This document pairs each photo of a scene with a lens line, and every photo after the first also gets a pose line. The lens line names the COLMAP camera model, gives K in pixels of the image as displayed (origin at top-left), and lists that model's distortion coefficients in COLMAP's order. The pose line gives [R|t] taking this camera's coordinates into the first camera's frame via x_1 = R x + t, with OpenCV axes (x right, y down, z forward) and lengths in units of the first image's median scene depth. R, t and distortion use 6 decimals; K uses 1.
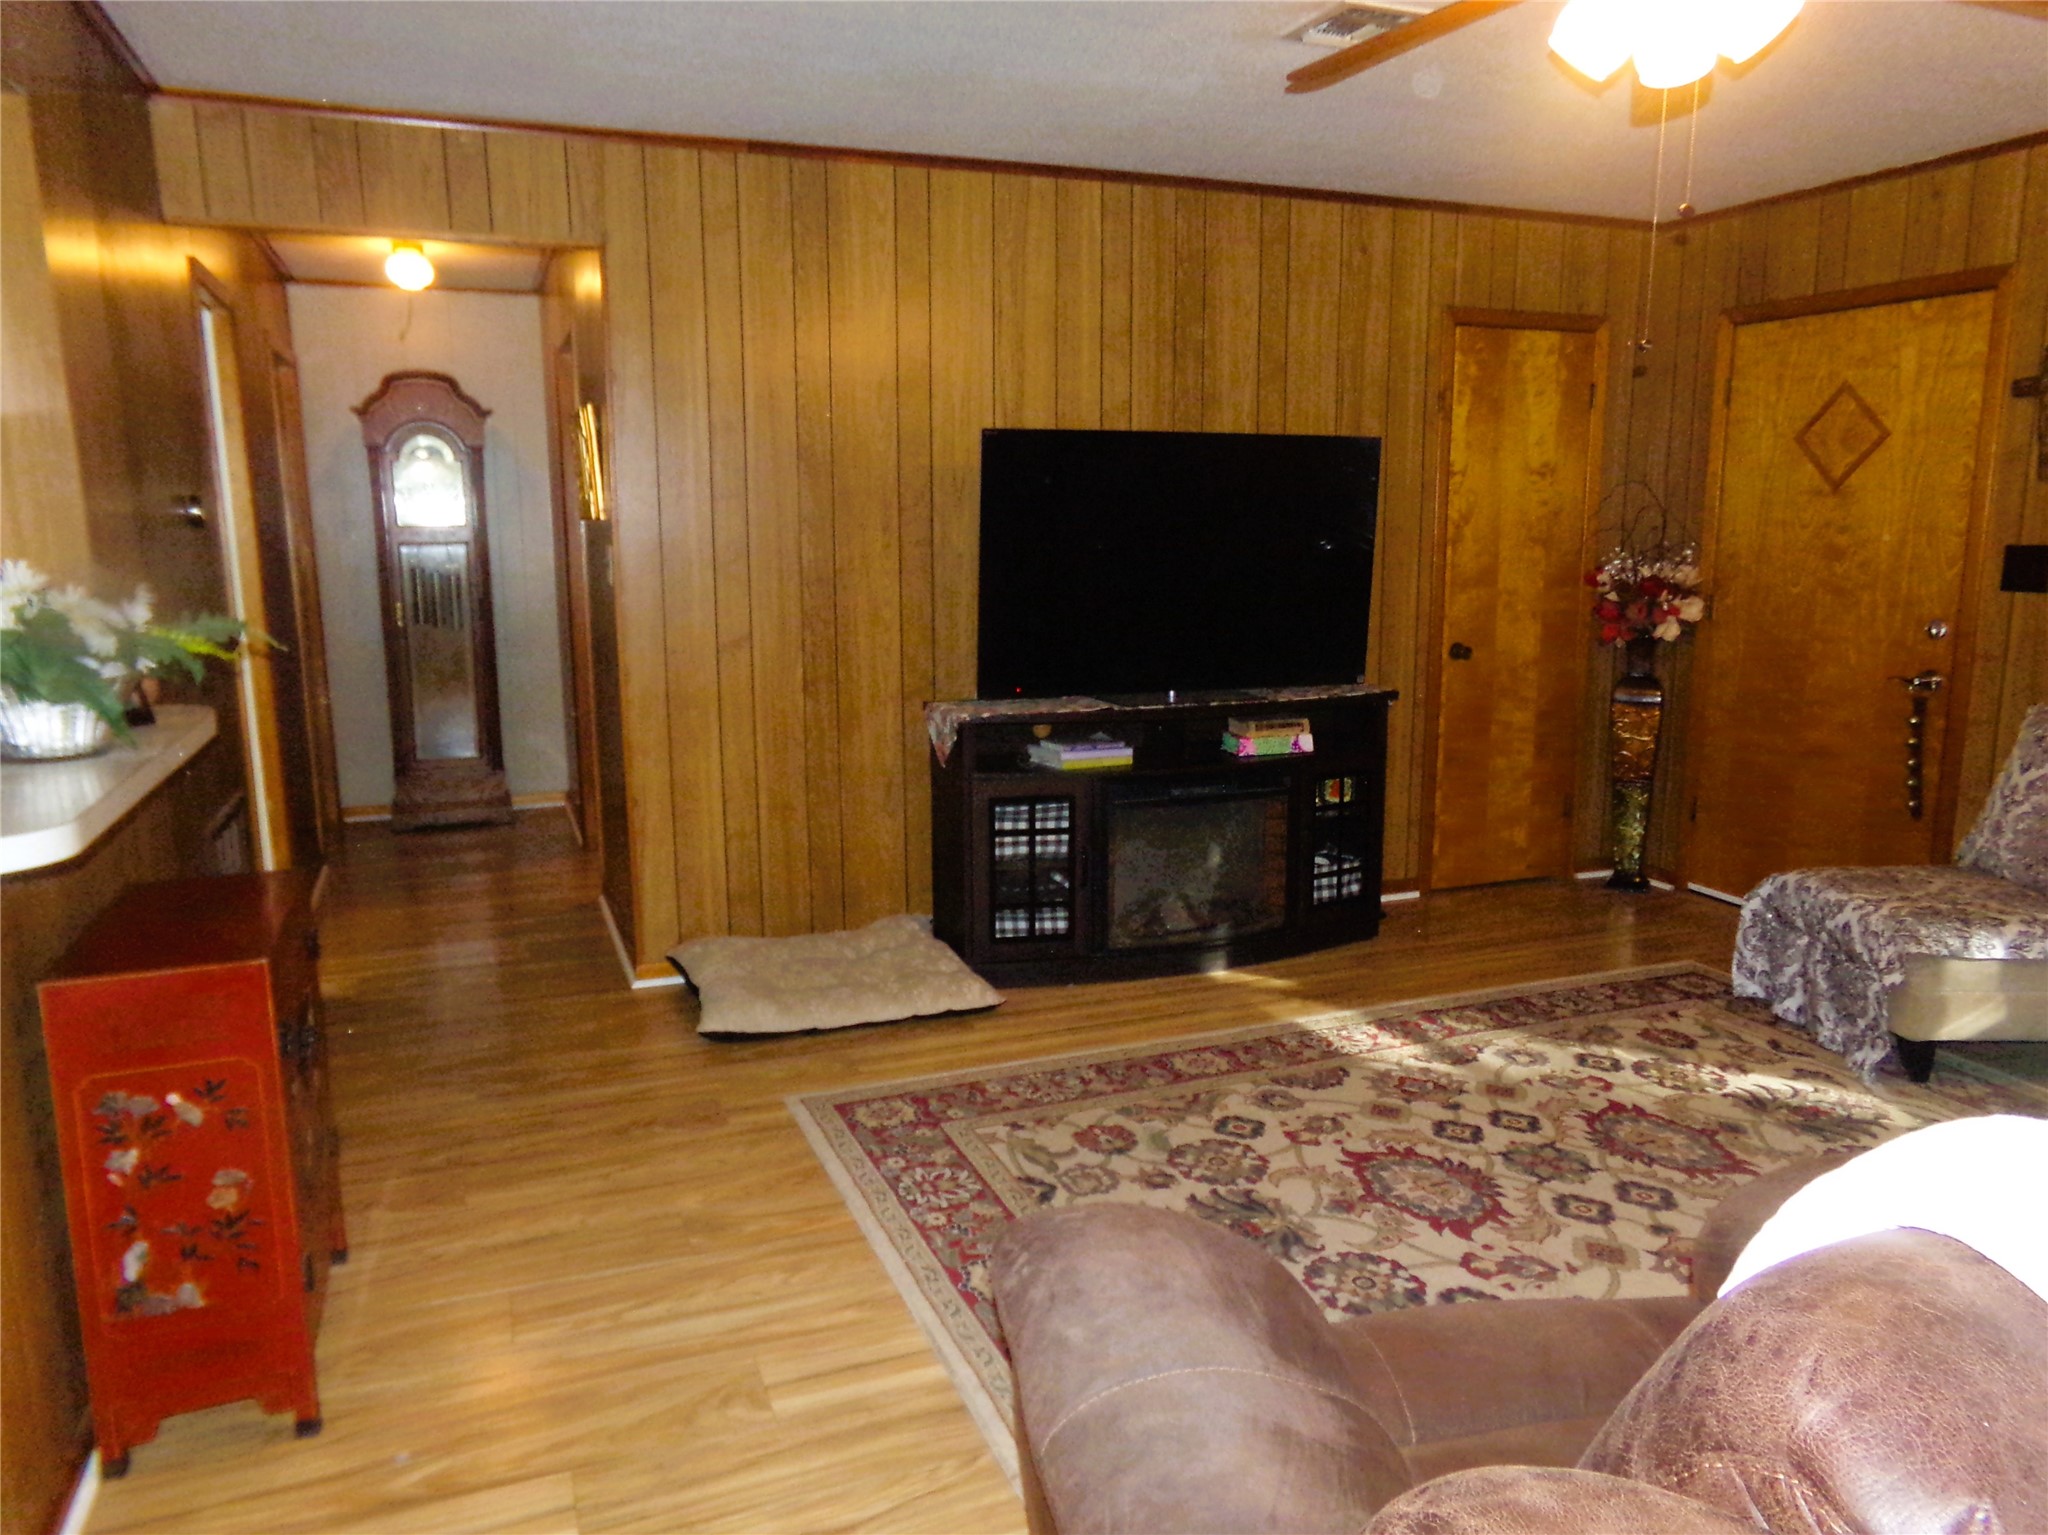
lens RADIAL K [[1469.1, 0, 1045.9], [0, 1469.1, 763.9], [0, 0, 1]] dist [-0.086764, 0.162262]
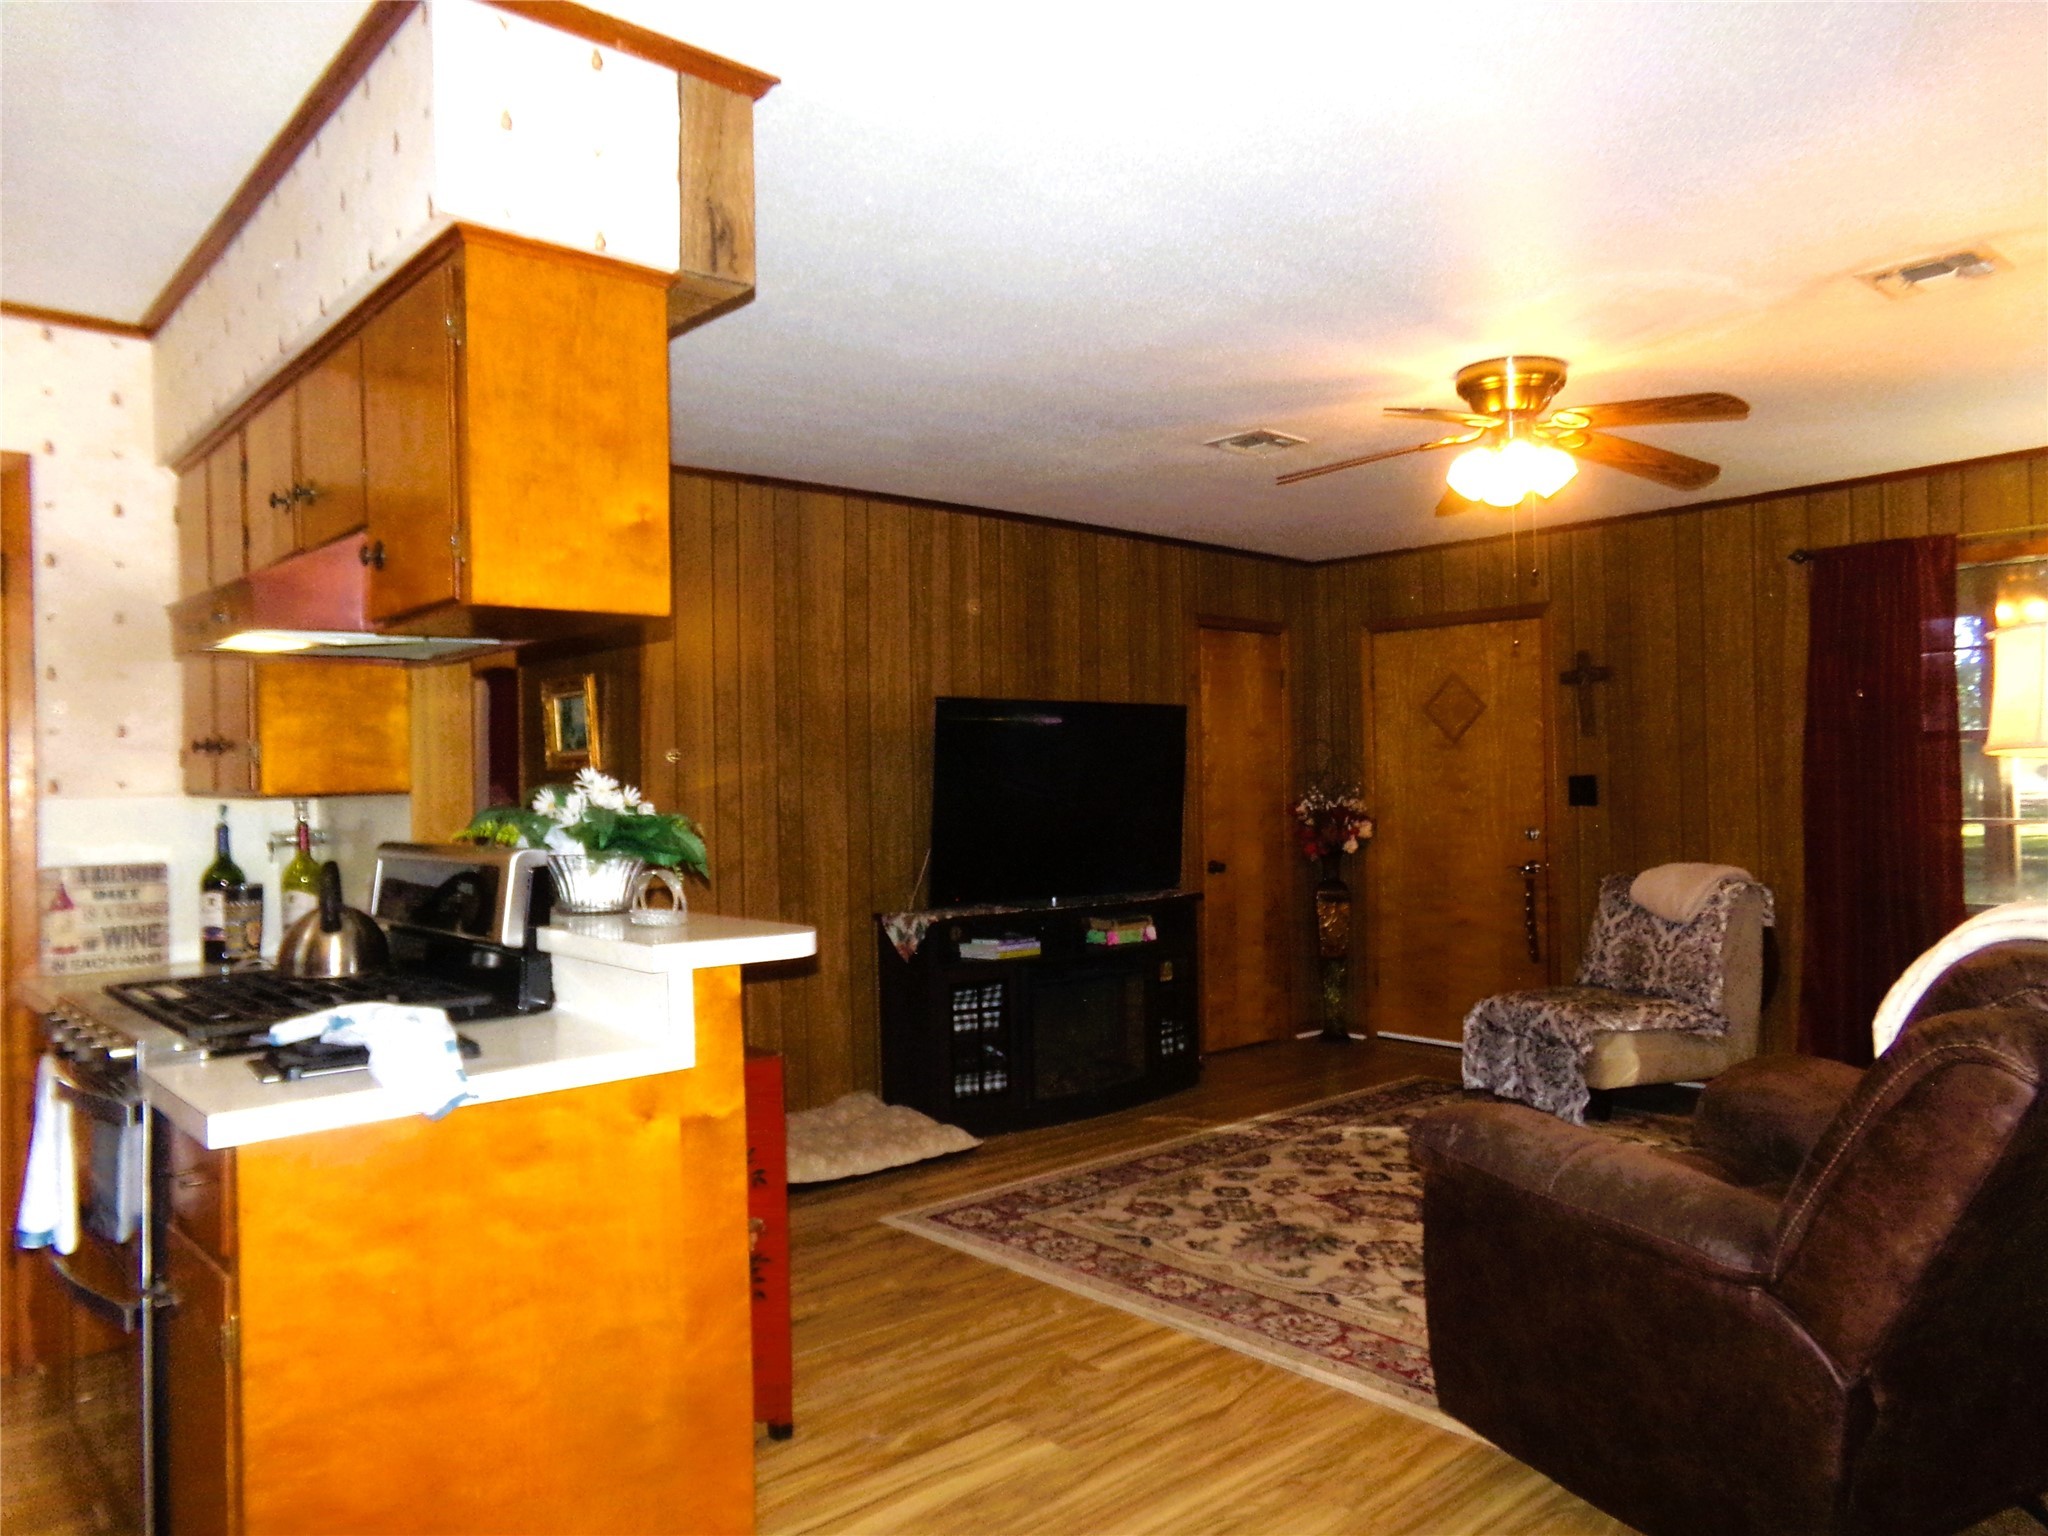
lens RADIAL K [[1391.8, 0, 1037.9], [0, 1391.8, 792.3], [0, 0, 1]] dist [-0.132382, 0.264172]
pose [[0.939643, -0.015750, 0.341794, -0.391232], [0.075439, 0.983894, -0.162057, 0.063825], [-0.333736, 0.178060, 0.925697, -0.161824]]
